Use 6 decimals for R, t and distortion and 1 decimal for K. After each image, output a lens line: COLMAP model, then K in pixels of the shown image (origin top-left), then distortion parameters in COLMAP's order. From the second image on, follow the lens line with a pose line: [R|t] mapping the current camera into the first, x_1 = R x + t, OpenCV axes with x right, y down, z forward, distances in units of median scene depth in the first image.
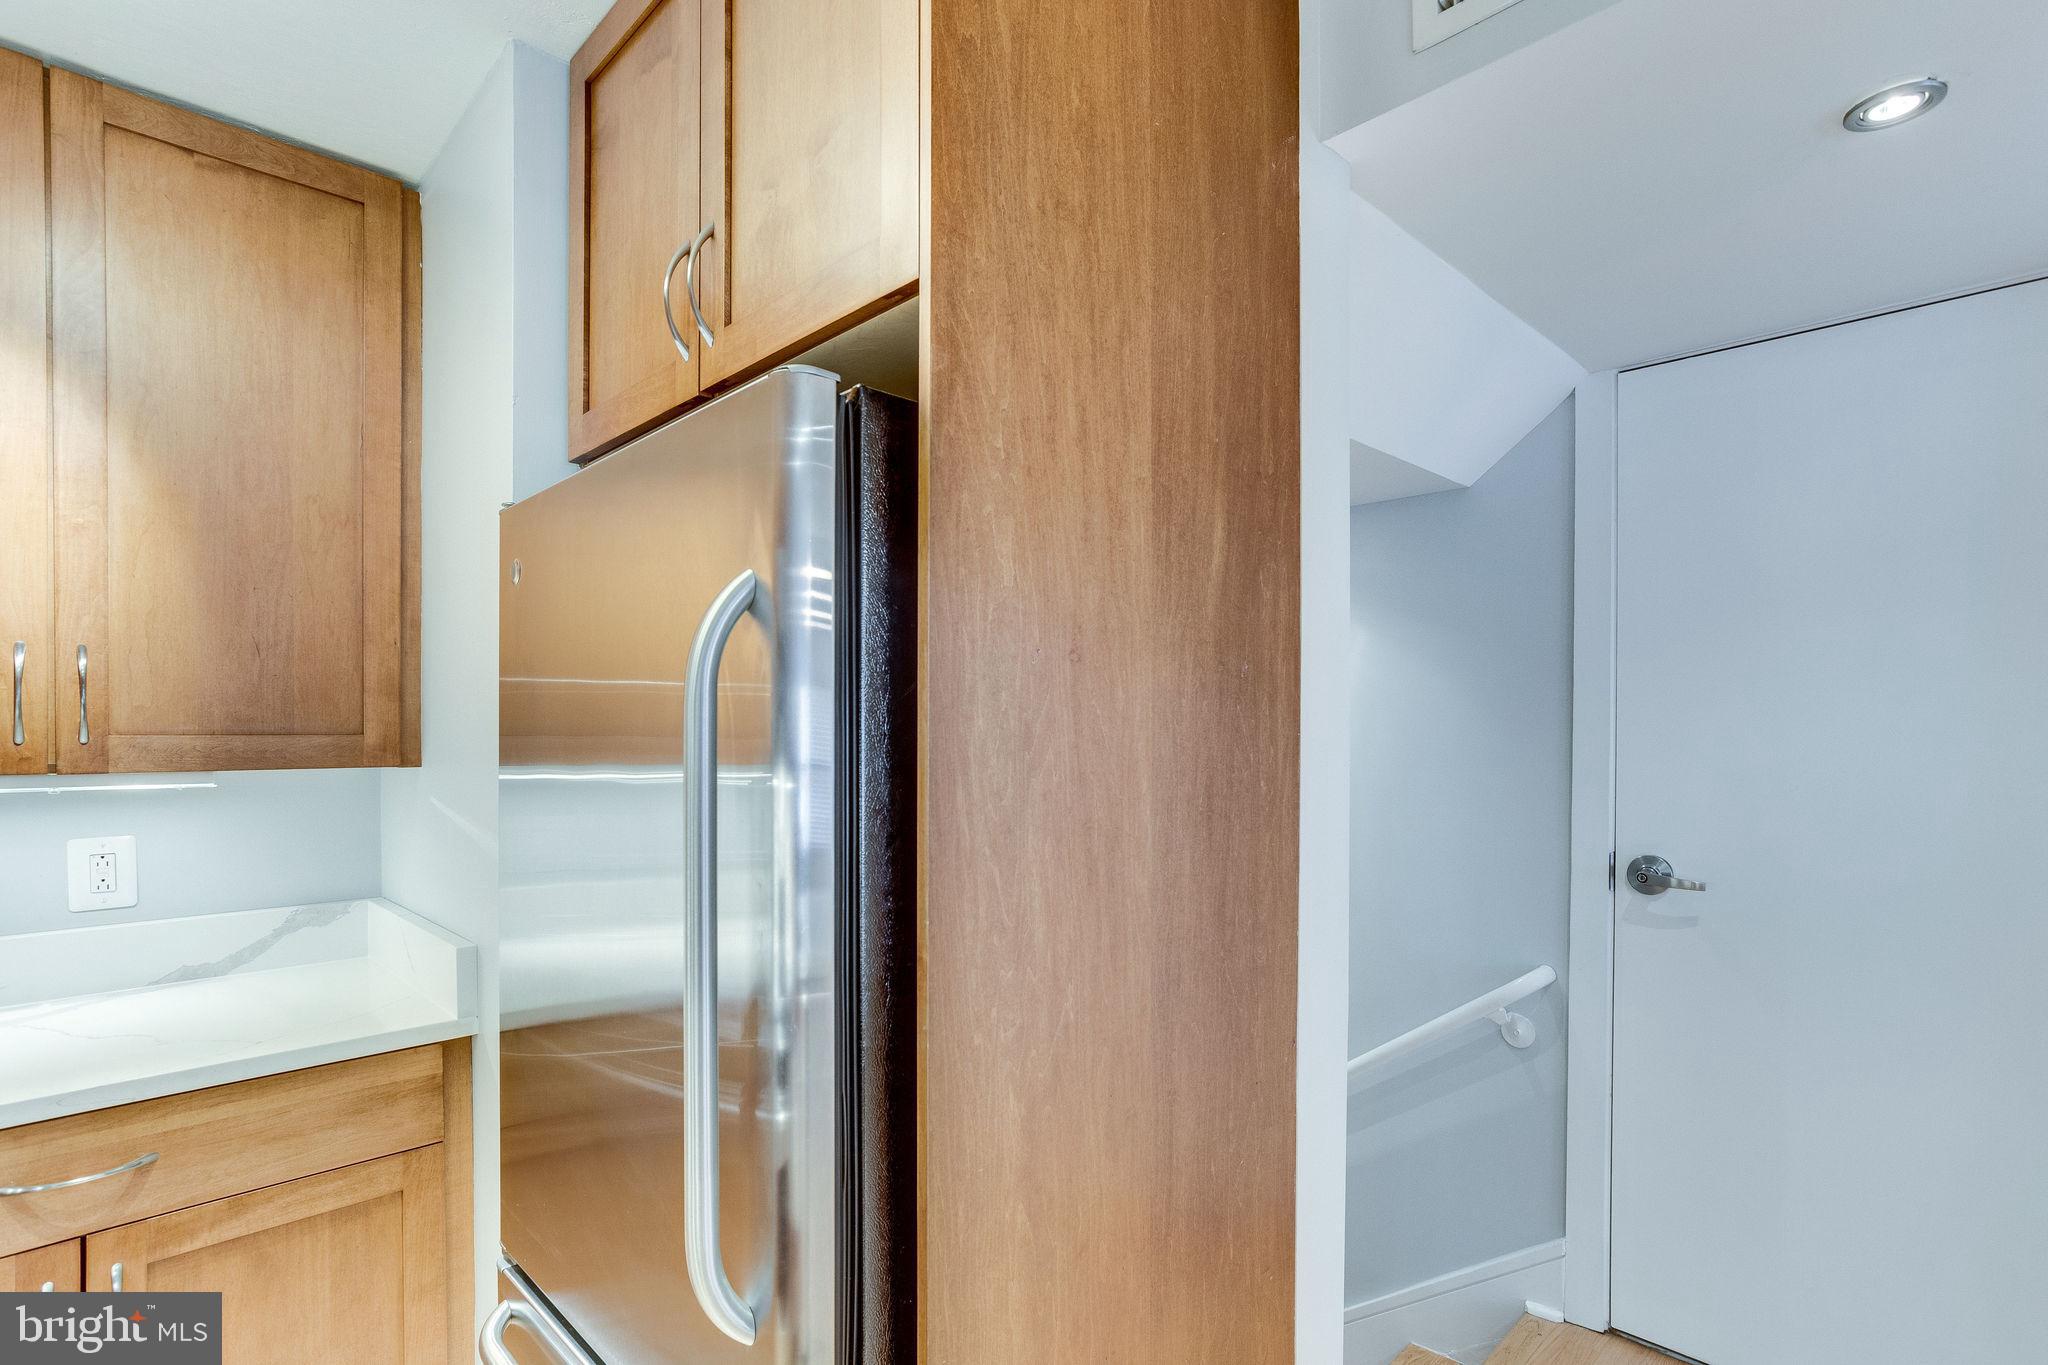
lens RADIAL K [[1009.0, 0, 1012.1], [0, 1009.0, 735.0], [0, 0, 1]] dist [-0.031767, 0.016257]
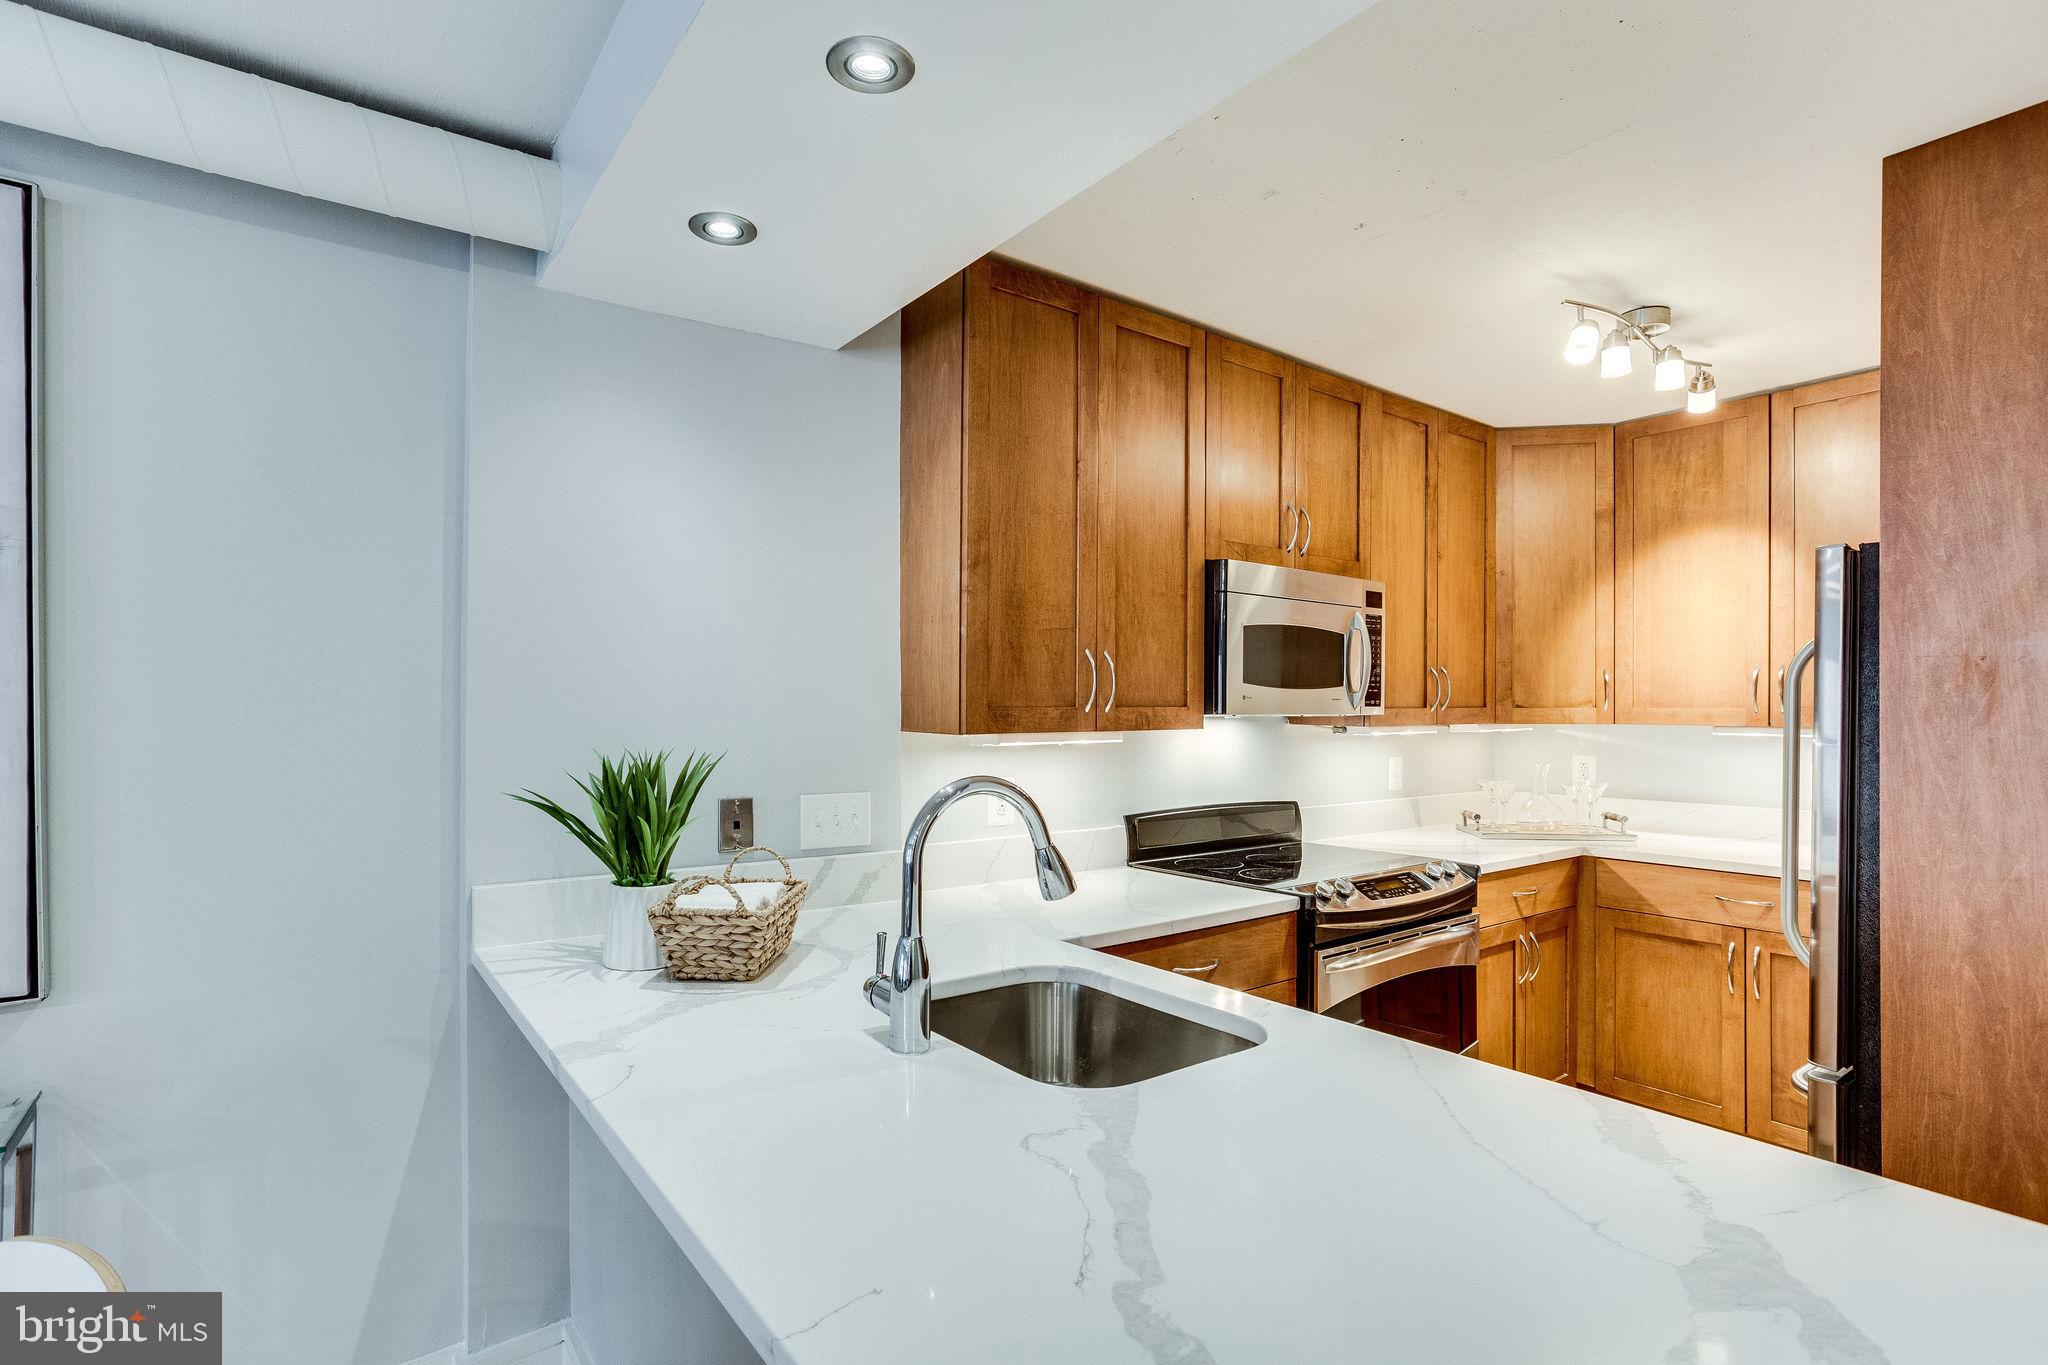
lens RADIAL K [[974.9, 0, 1015.4], [0, 974.9, 700.5], [0, 0, 1]] dist [-0.024149, 0.011563]
pose [[-0.142755, -0.006143, -0.989739, 1.502280], [-0.012332, 0.999914, -0.004427, 0.014070], [0.989681, 0.011573, -0.142818, -0.346514]]
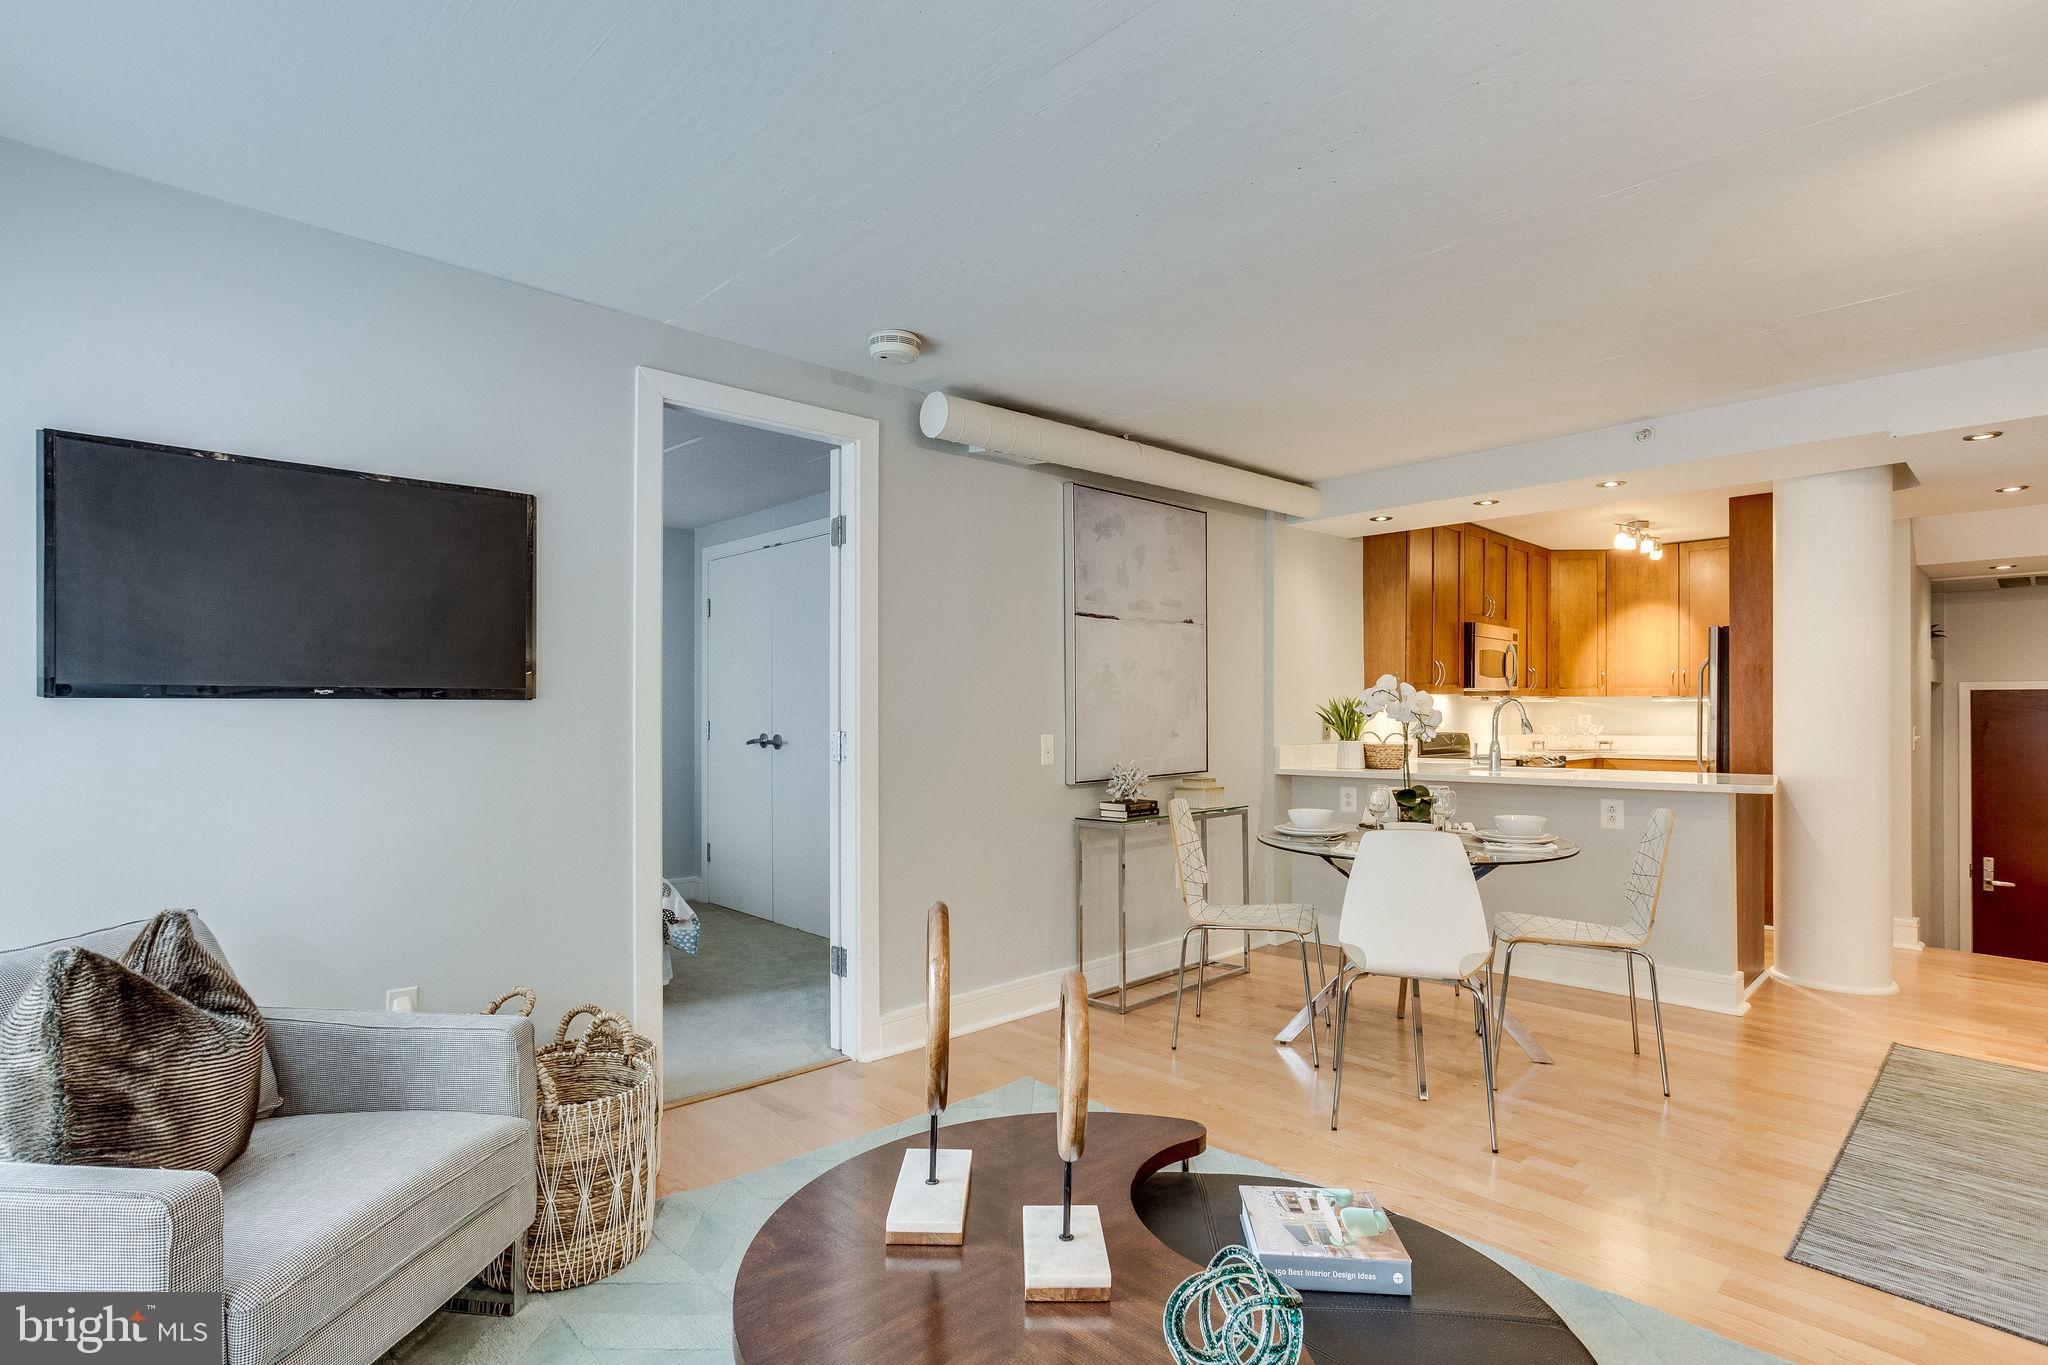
lens RADIAL K [[1009.0, 0, 1014.4], [0, 1009.0, 704.2], [0, 0, 1]] dist [-0.031767, 0.016257]
pose [[-0.016992, -0.007761, -0.999826, 4.321119], [-0.008621, 0.999934, -0.007615, 0.161541], [0.999818, 0.008490, -0.017058, -2.334941]]
